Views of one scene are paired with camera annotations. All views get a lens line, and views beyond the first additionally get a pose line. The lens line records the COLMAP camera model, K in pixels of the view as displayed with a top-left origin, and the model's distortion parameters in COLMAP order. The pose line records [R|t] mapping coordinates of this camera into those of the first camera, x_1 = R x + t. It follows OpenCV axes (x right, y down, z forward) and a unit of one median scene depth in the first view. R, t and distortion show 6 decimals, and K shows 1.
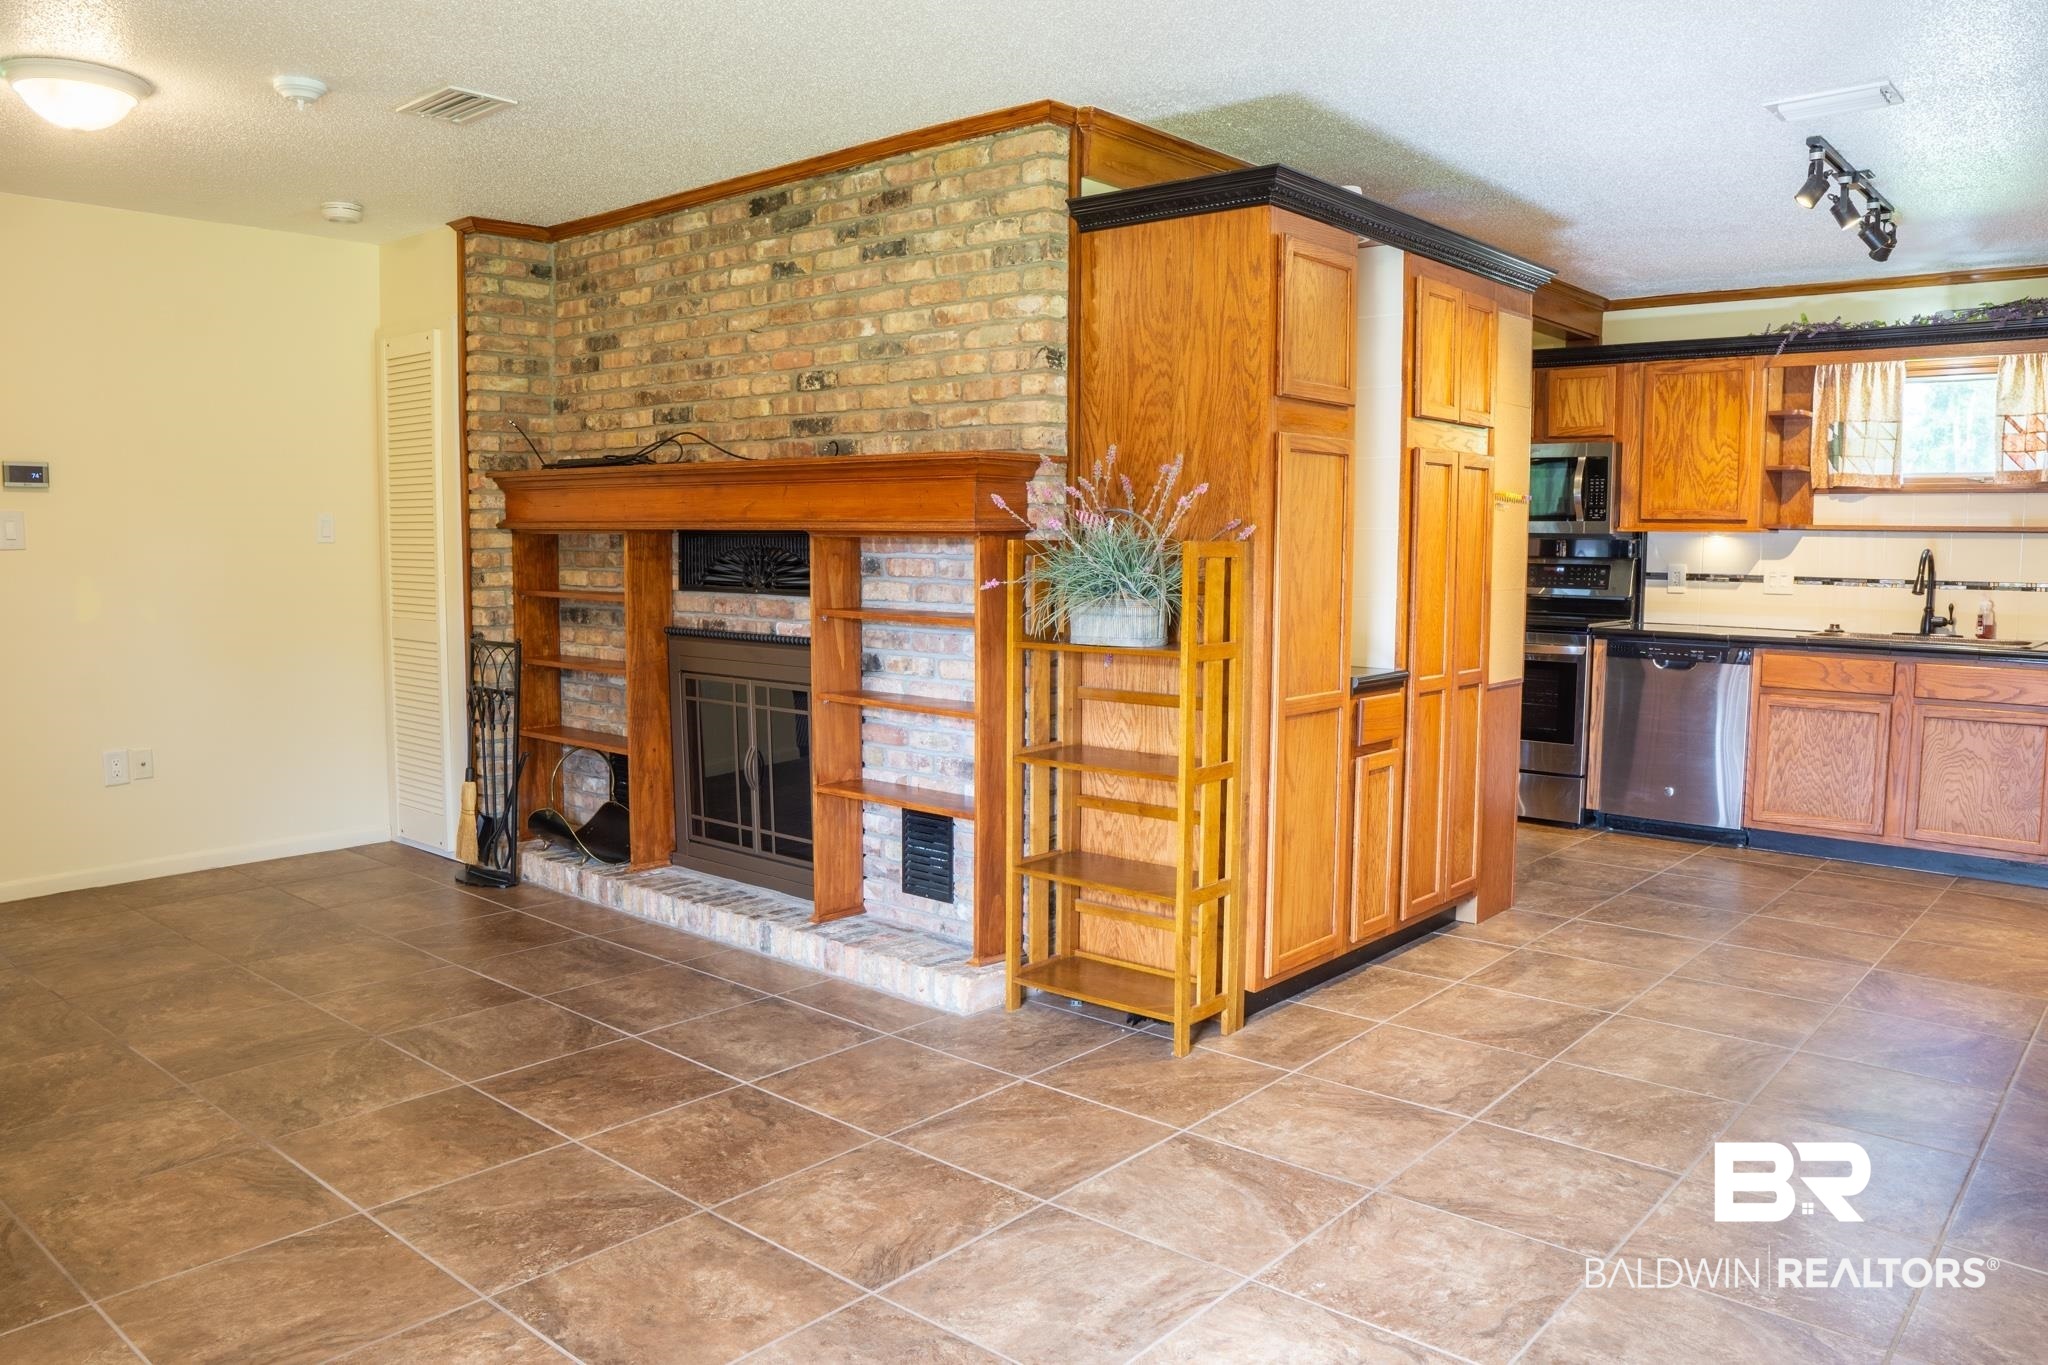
lens RADIAL K [[1465.7, 0, 1039.7], [0, 1465.7, 675.3], [0, 0, 1]] dist [-0.115932, 0.076655]
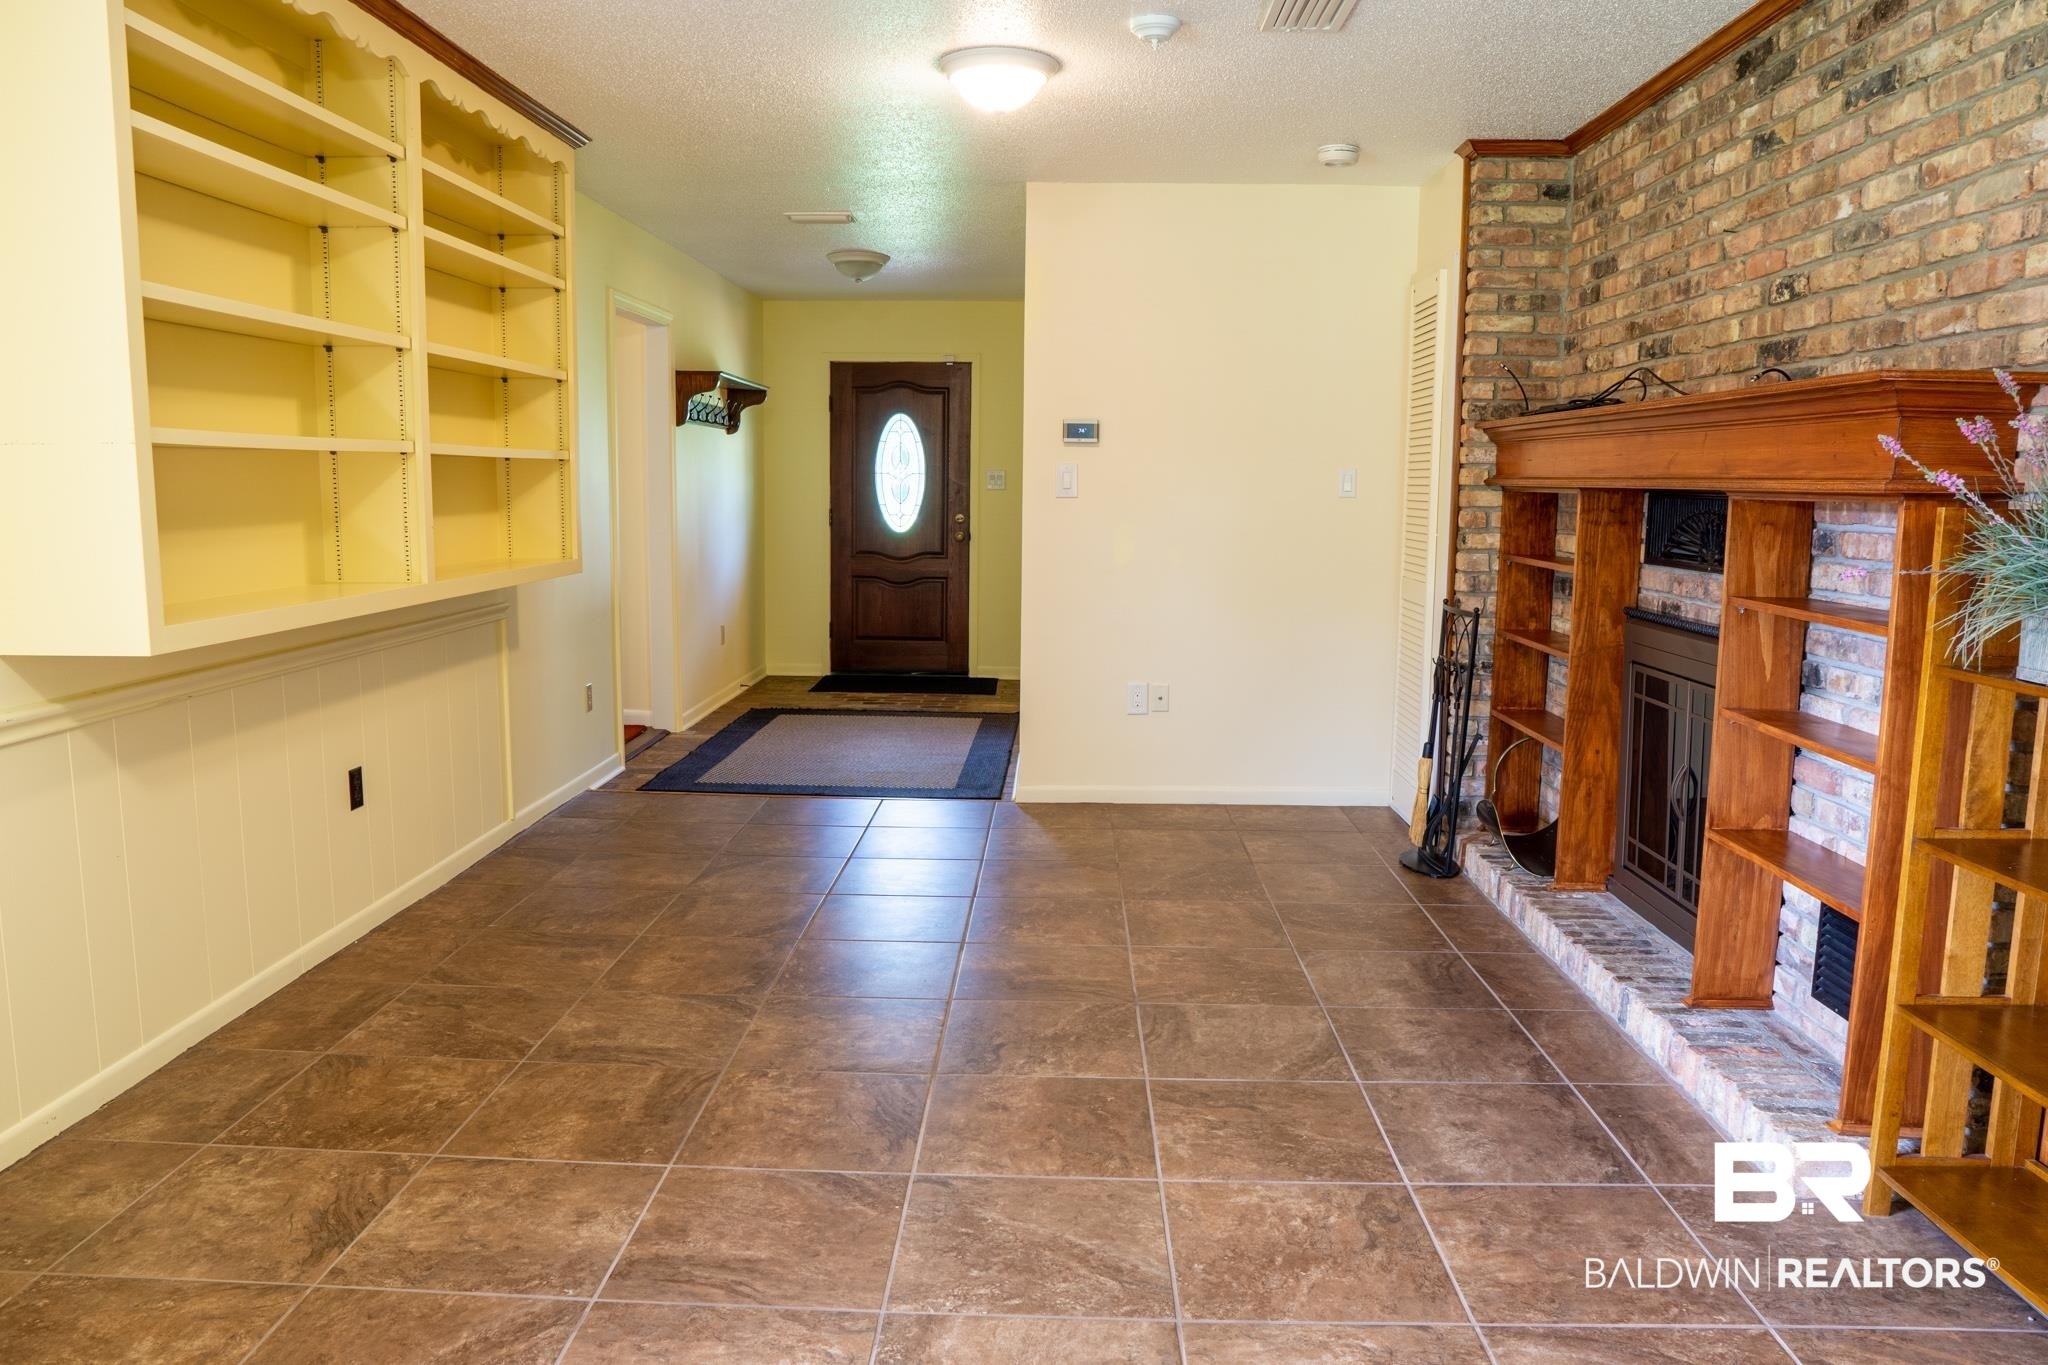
lens RADIAL K [[1442.6, 0, 1017.7], [0, 1442.6, 690.4], [0, 0, 1]] dist [-0.108756, 0.066710]
pose [[0.624697, 0.111314, -0.772892, 0.175900], [-0.081898, 0.993668, 0.076916, -0.022281], [0.776560, 0.015249, 0.629858, 0.255073]]
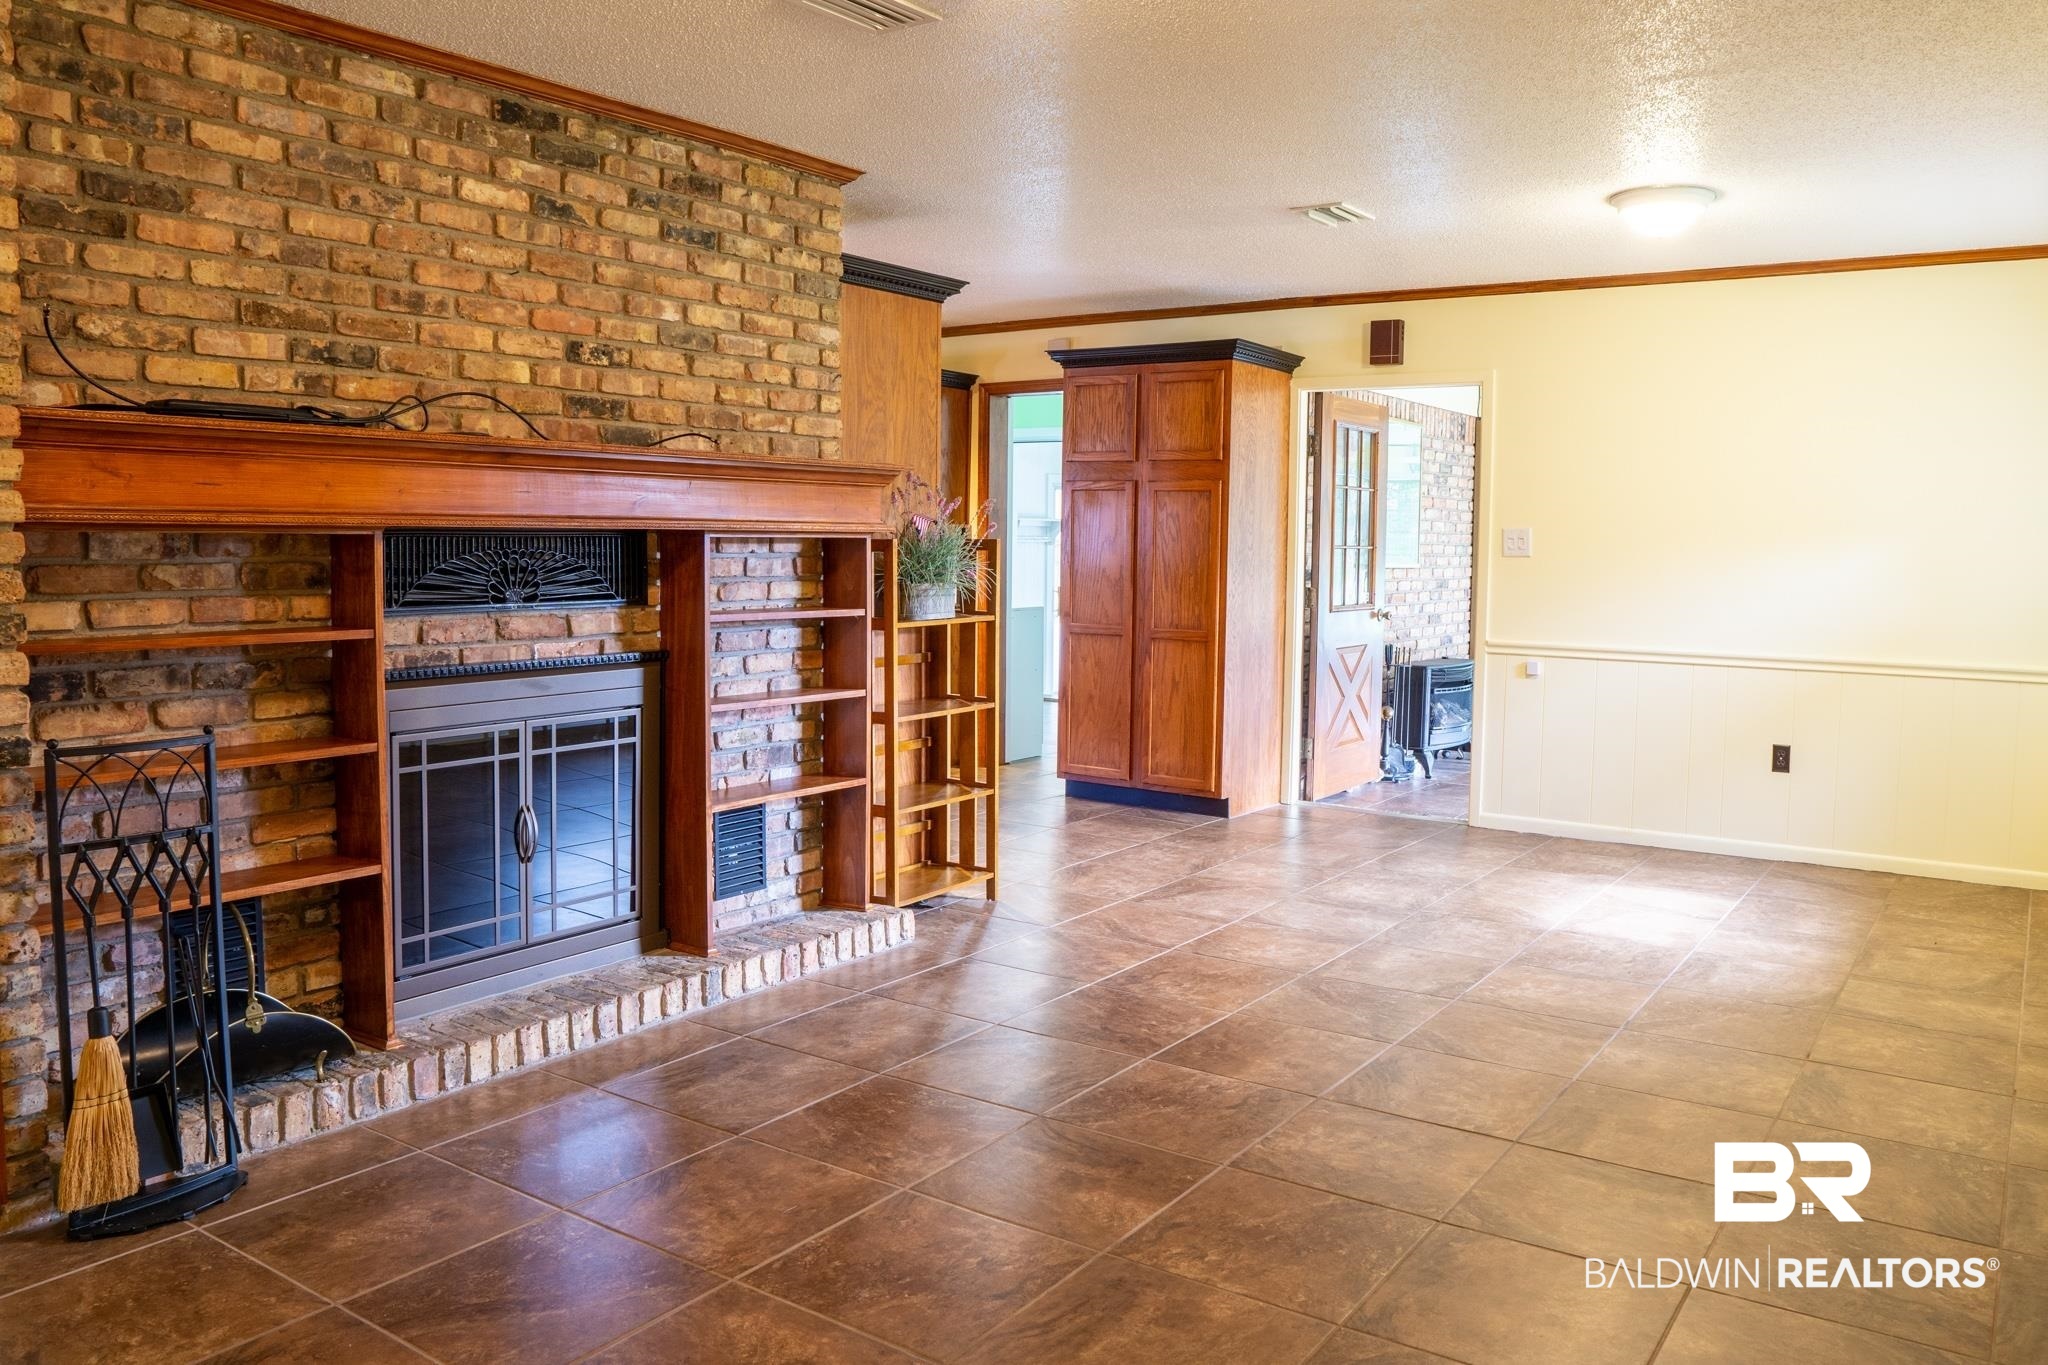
lens RADIAL K [[1533.2, 0, 1033.2], [0, 1533.2, 674.9], [0, 0, 1]] dist [-0.127824, 0.085806]
pose [[-0.099448, -0.097487, 0.990256, -1.091014], [0.083541, 0.990857, 0.105936, -0.089686], [-0.991530, 0.093262, -0.090394, 0.856087]]
